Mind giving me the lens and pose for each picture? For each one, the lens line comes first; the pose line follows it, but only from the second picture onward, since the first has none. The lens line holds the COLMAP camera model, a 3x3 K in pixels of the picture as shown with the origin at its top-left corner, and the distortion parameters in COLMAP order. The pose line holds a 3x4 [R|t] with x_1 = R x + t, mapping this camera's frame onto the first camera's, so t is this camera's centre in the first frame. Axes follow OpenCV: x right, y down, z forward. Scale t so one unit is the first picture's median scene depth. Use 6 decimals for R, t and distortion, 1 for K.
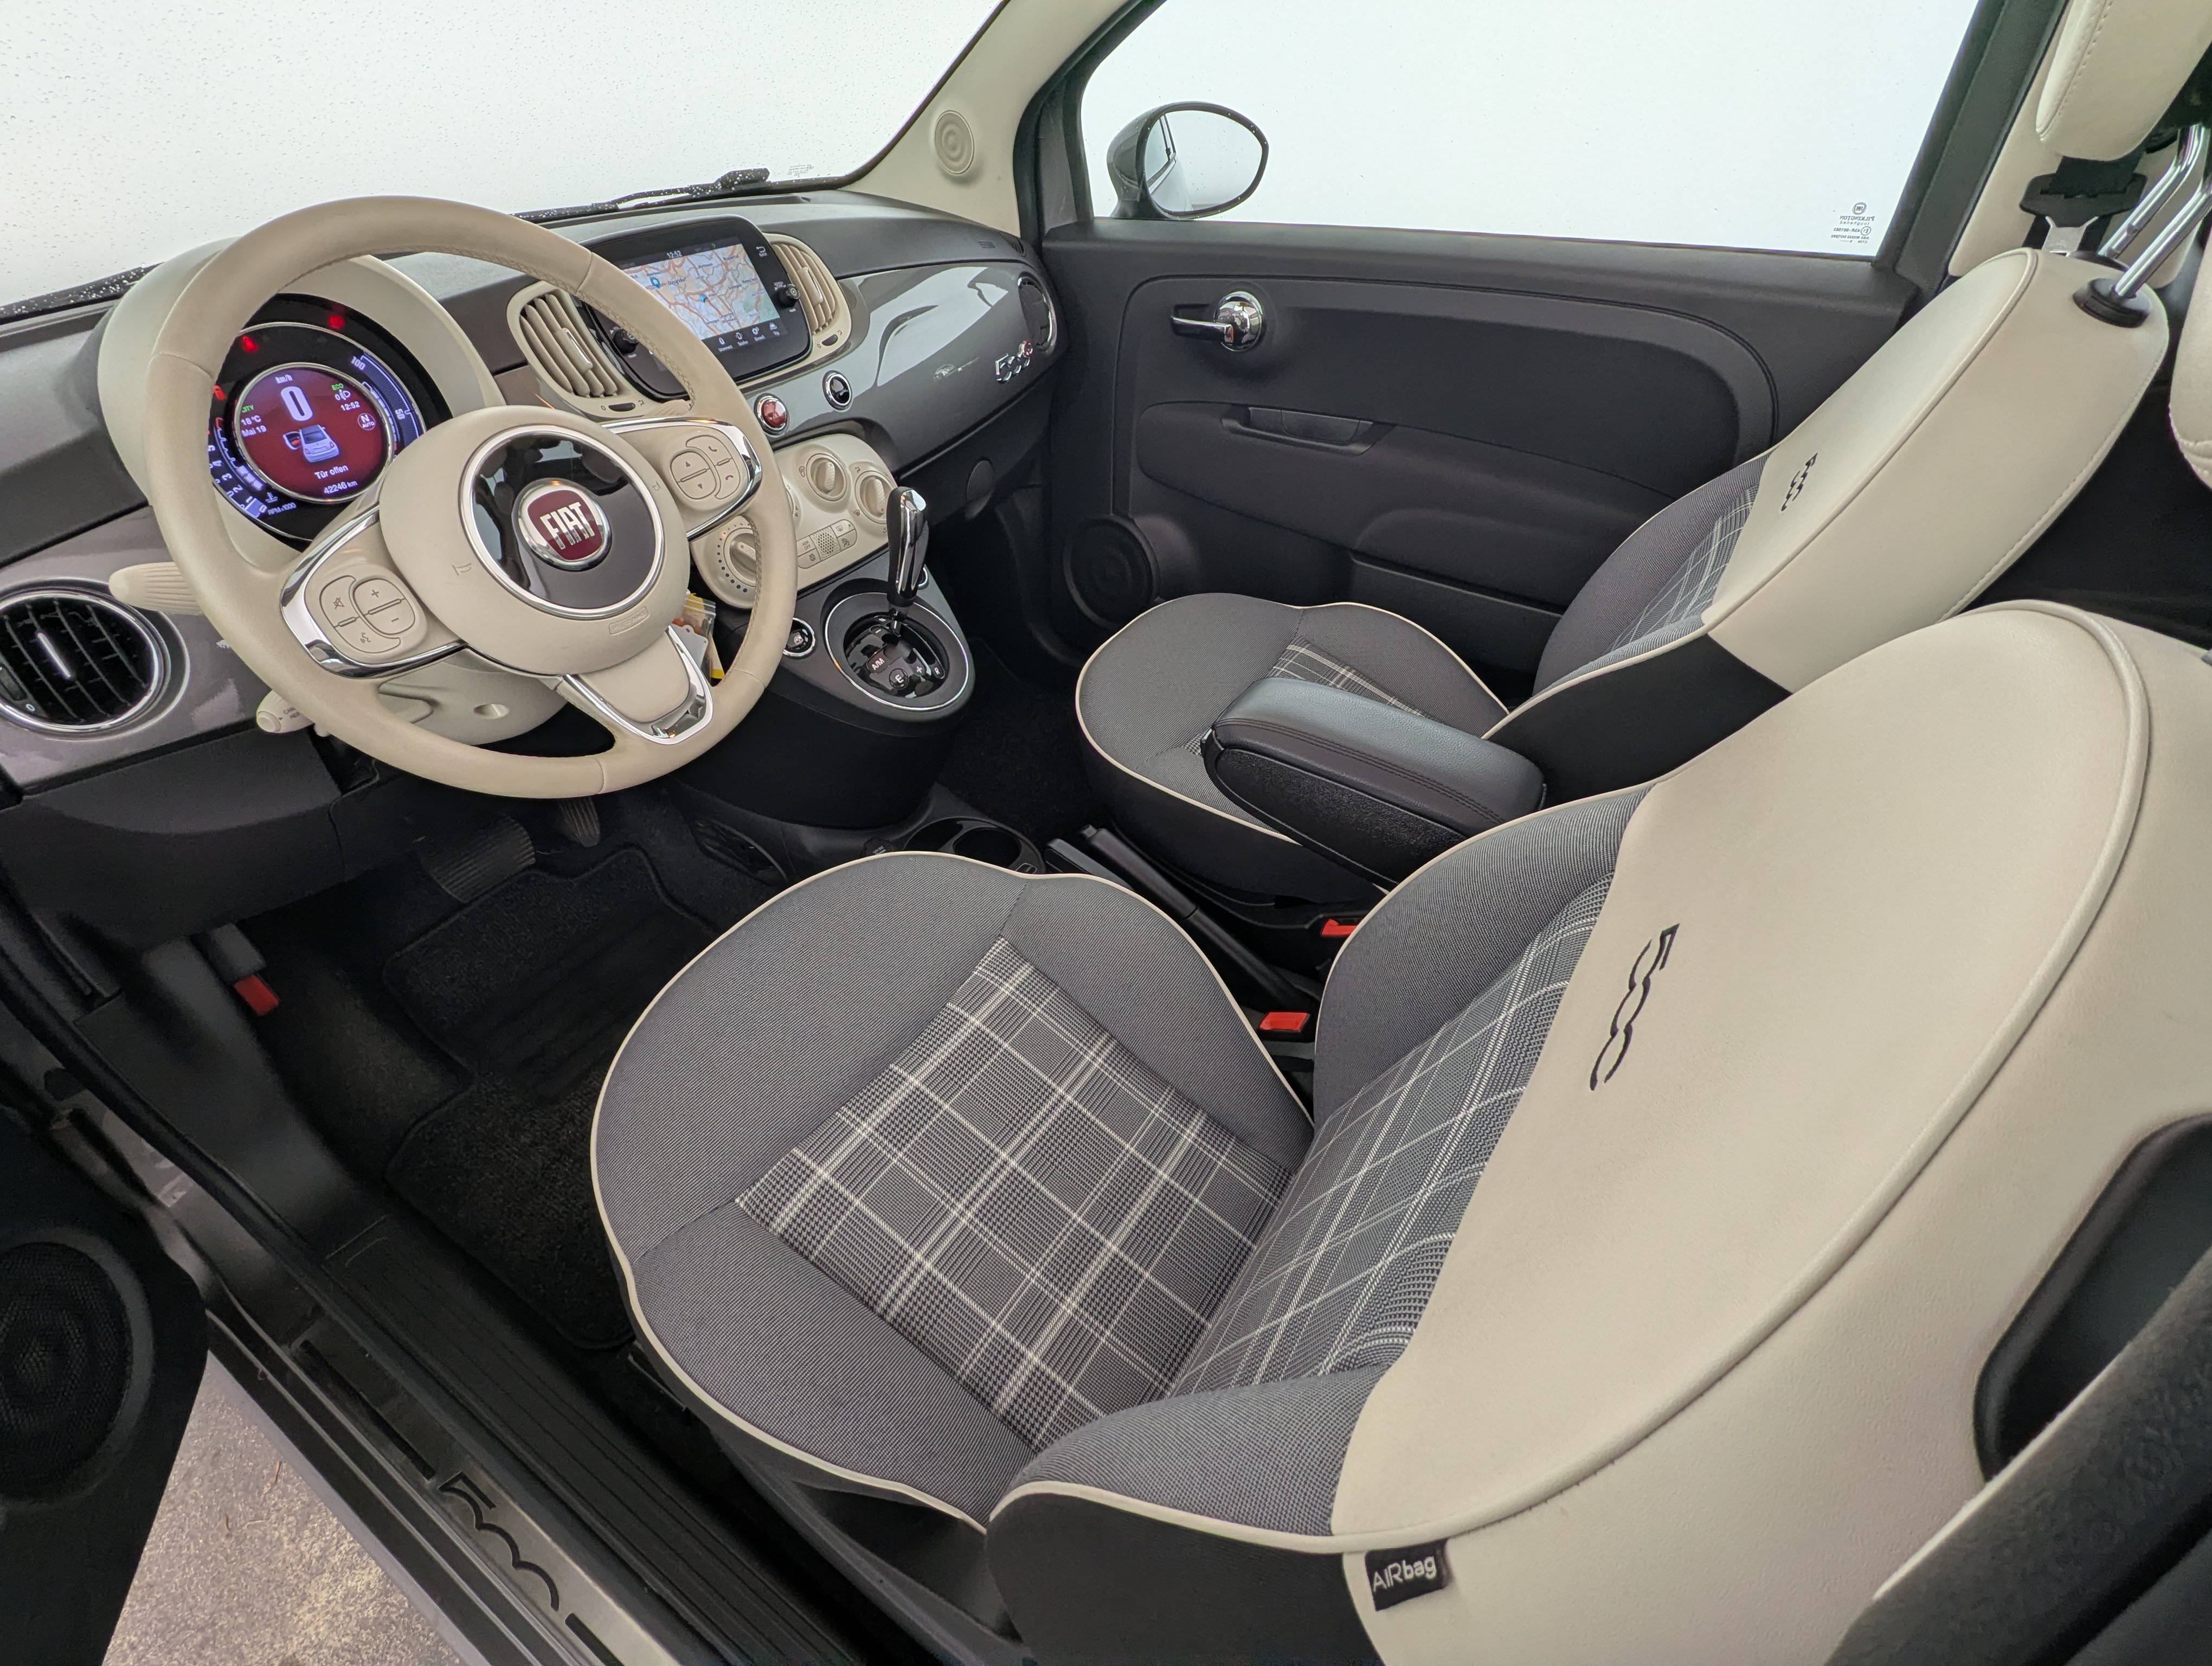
lens RADIAL K [[1041.8, 0, 1100.4], [0, 1041.8, 832.8], [0, 0, 1]] dist [-0.004317, 0.001818]
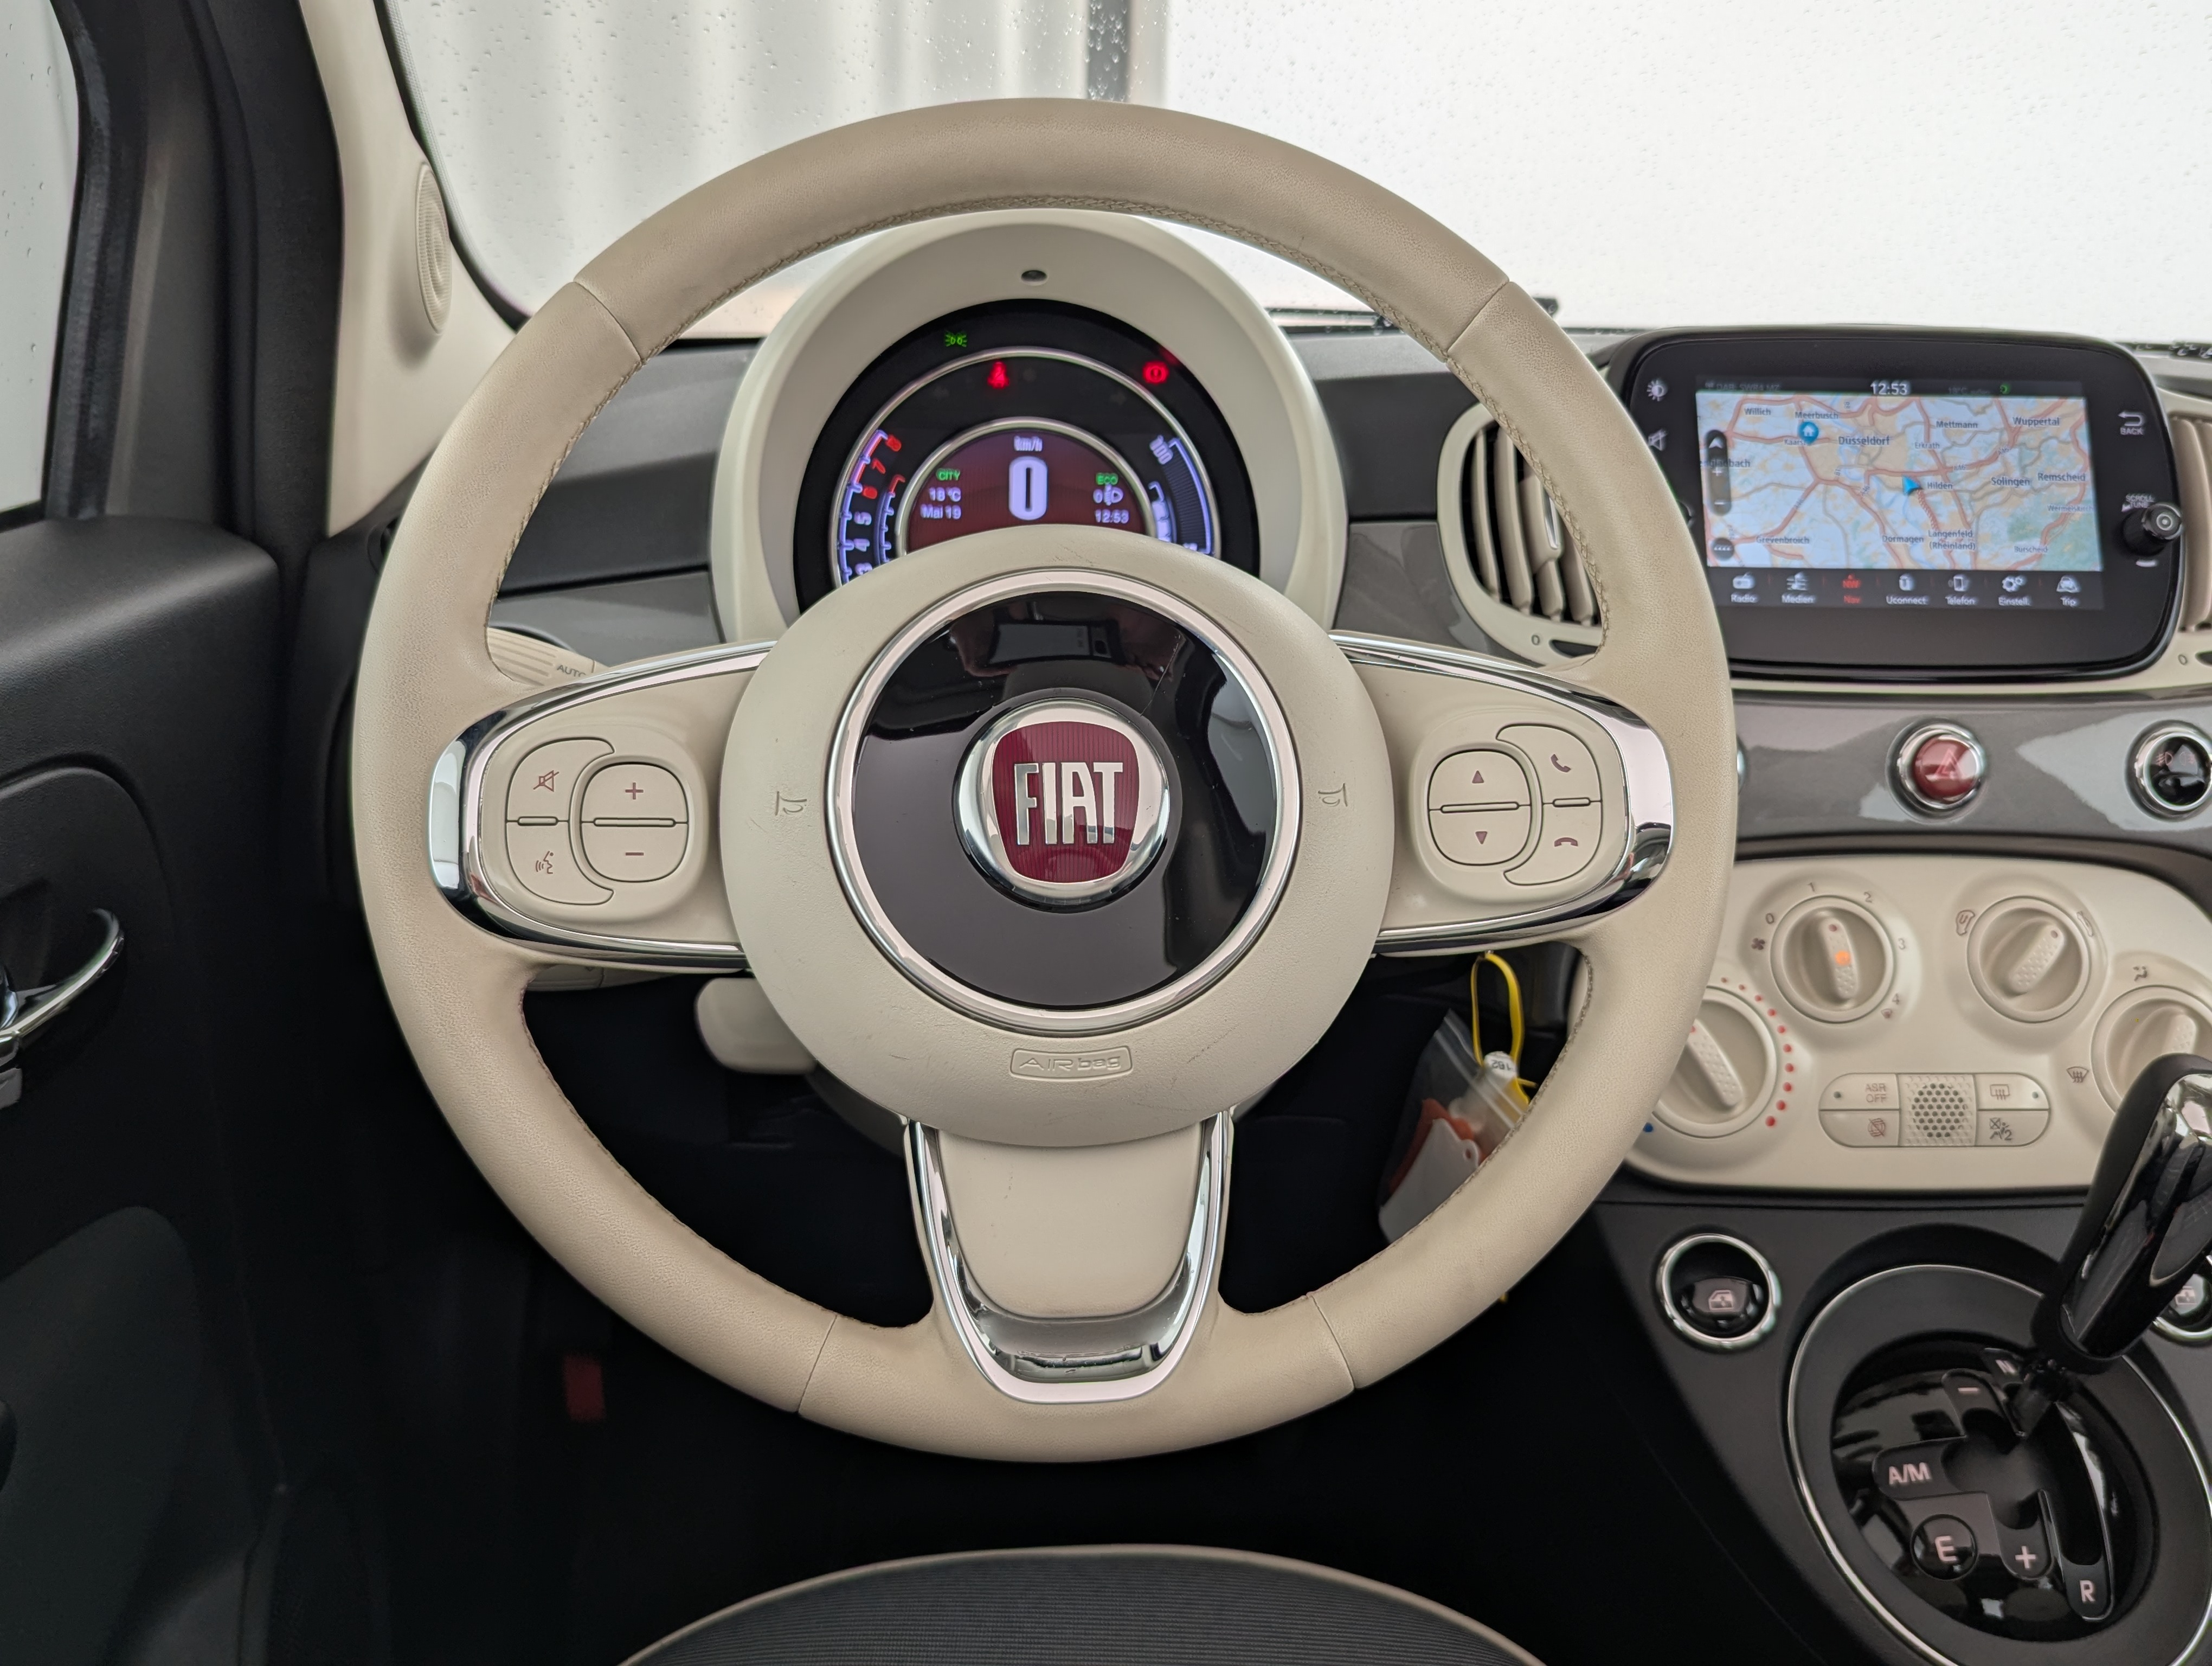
lens RADIAL K [[1911.4, 0, 1115.1], [0, 1911.4, 826.2], [0, 0, 1]] dist [0.028745, -0.012176]
pose [[0.597716, 0.295558, -0.745239, 0.040590], [-0.531098, 0.842311, -0.091908, -0.150894], [0.600559, 0.450730, 0.660433, 0.343223]]
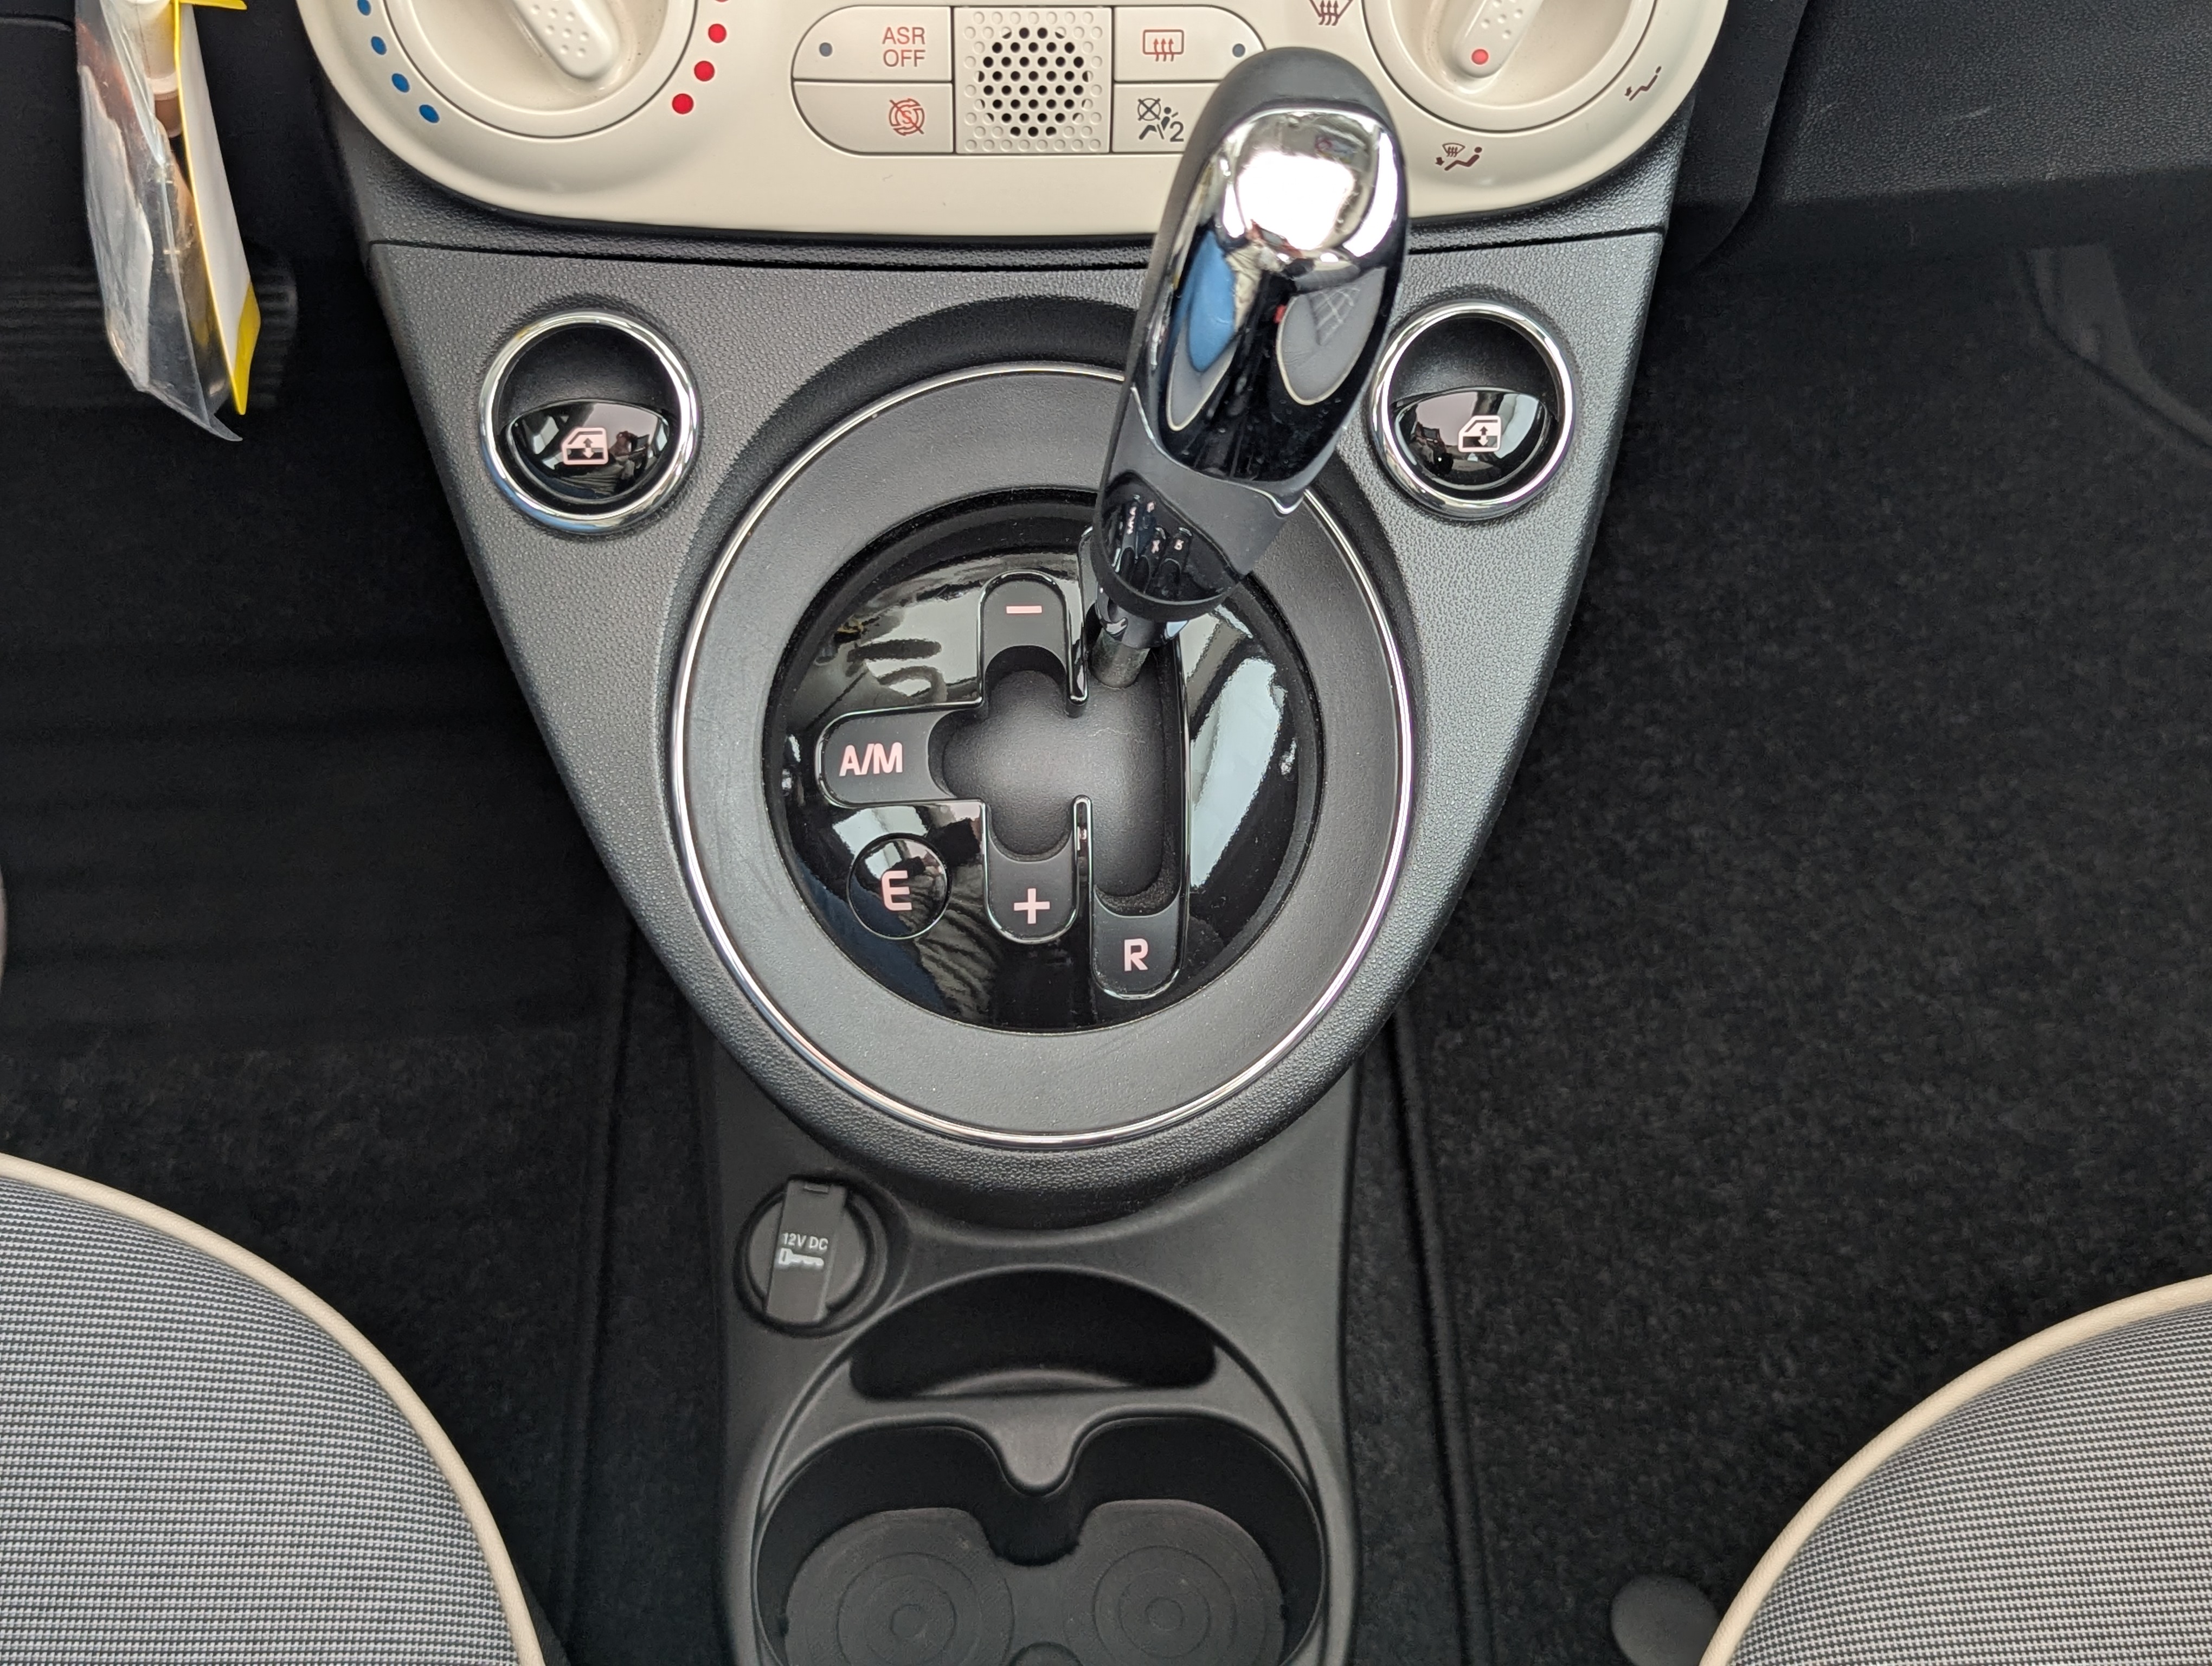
lens RADIAL K [[2512.9, 0, 1102.3], [0, 2512.9, 822.7], [0, 0, 1]] dist [0.042364, 0.000000]
pose [[0.590384, 0.654109, -0.472850, 0.040349], [-0.545446, 0.755163, 0.363616, -0.360361], [0.594924, 0.043241, 0.802618, 0.680675]]
